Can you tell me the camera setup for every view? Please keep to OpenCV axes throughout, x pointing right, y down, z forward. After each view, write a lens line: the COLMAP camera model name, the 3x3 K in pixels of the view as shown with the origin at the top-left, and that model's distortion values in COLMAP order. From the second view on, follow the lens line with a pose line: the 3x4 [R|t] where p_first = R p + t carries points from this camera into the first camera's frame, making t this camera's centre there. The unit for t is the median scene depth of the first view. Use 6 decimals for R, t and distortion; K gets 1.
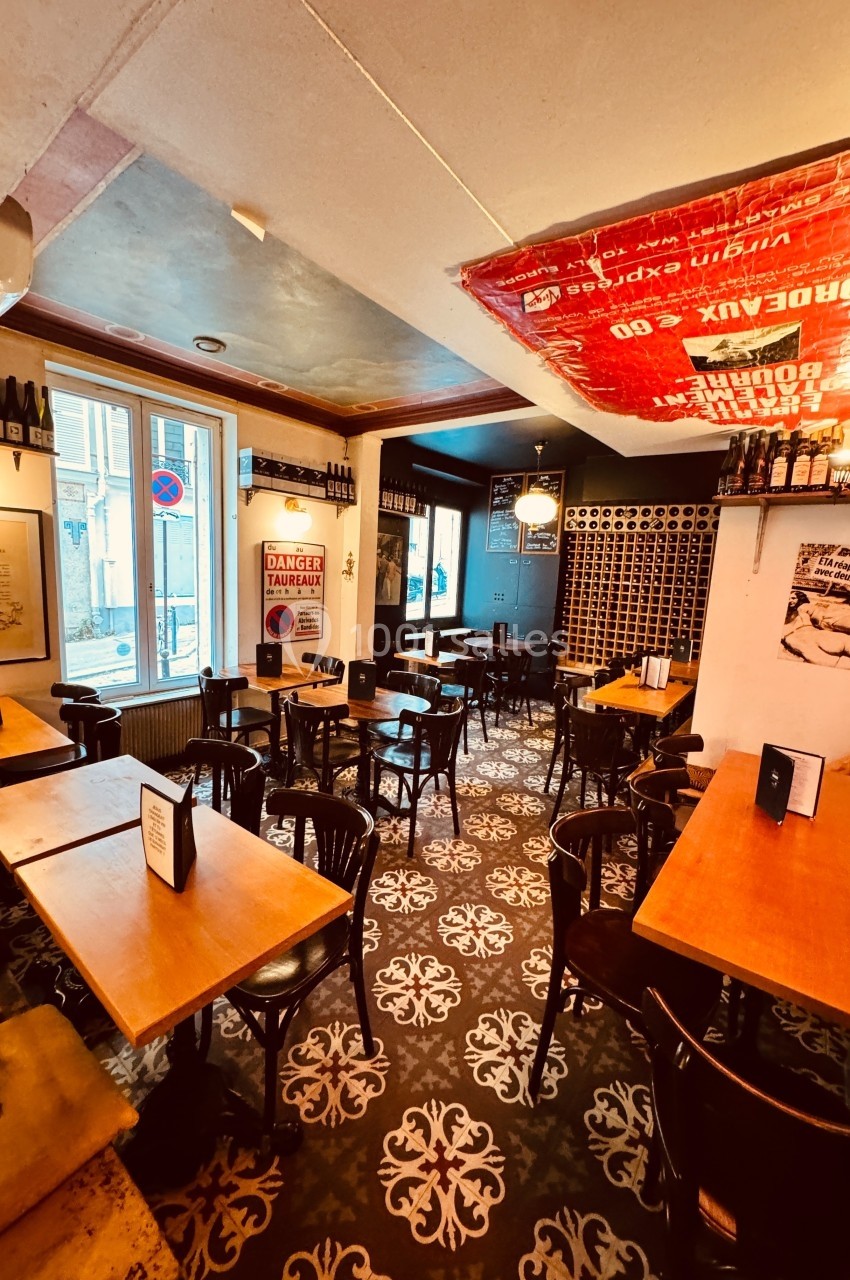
lens RADIAL K [[511.5, 0, 426.0], [0, 511.5, 637.9], [0, 0, 1]] dist [-0.001353, -0.000080]
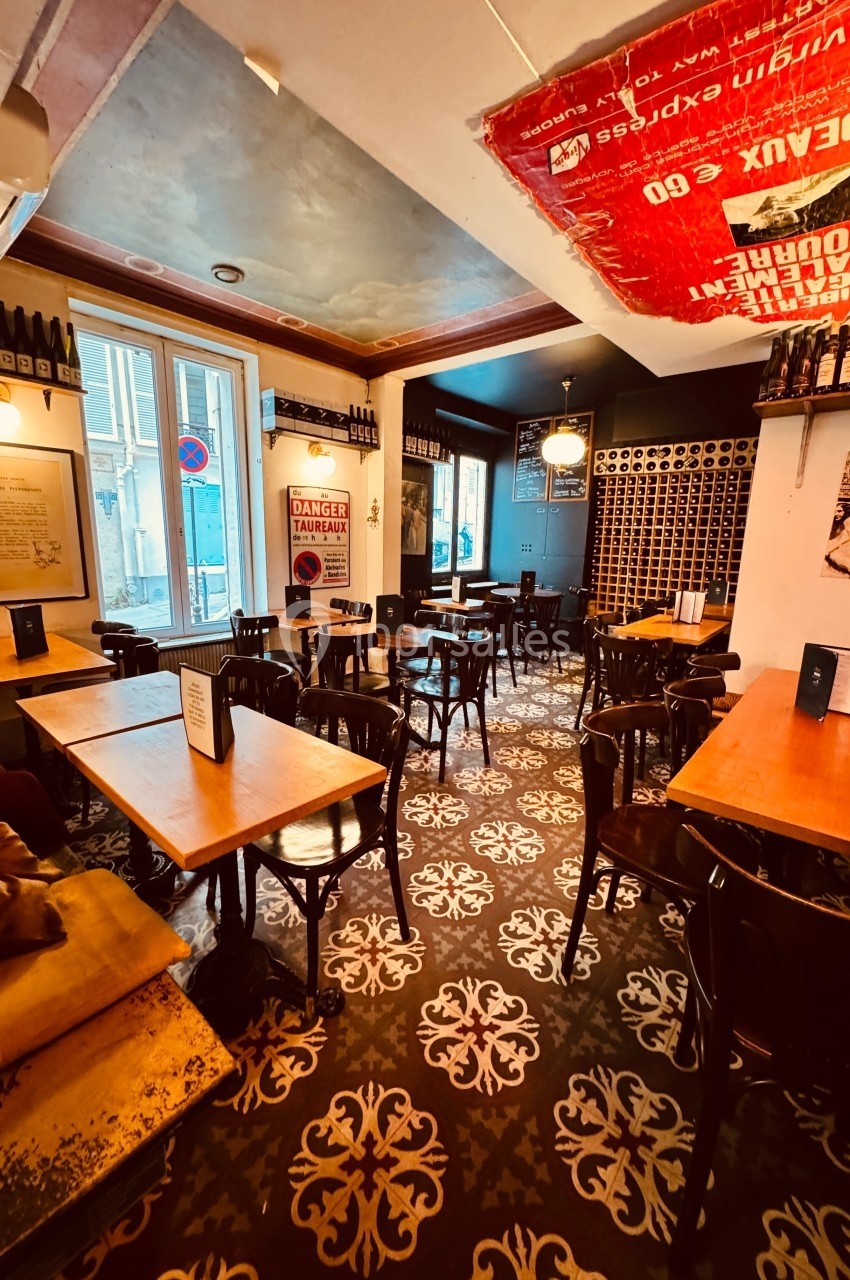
lens RADIAL K [[512.6, 0, 425.7], [0, 512.6, 637.4], [0, 0, 1]] dist [-0.001783, 0.000048]
pose [[0.998410, -0.018243, -0.053326, -0.002772], [0.020910, 0.998536, 0.049883, 0.102995], [0.052338, -0.050919, 0.997330, -0.001762]]
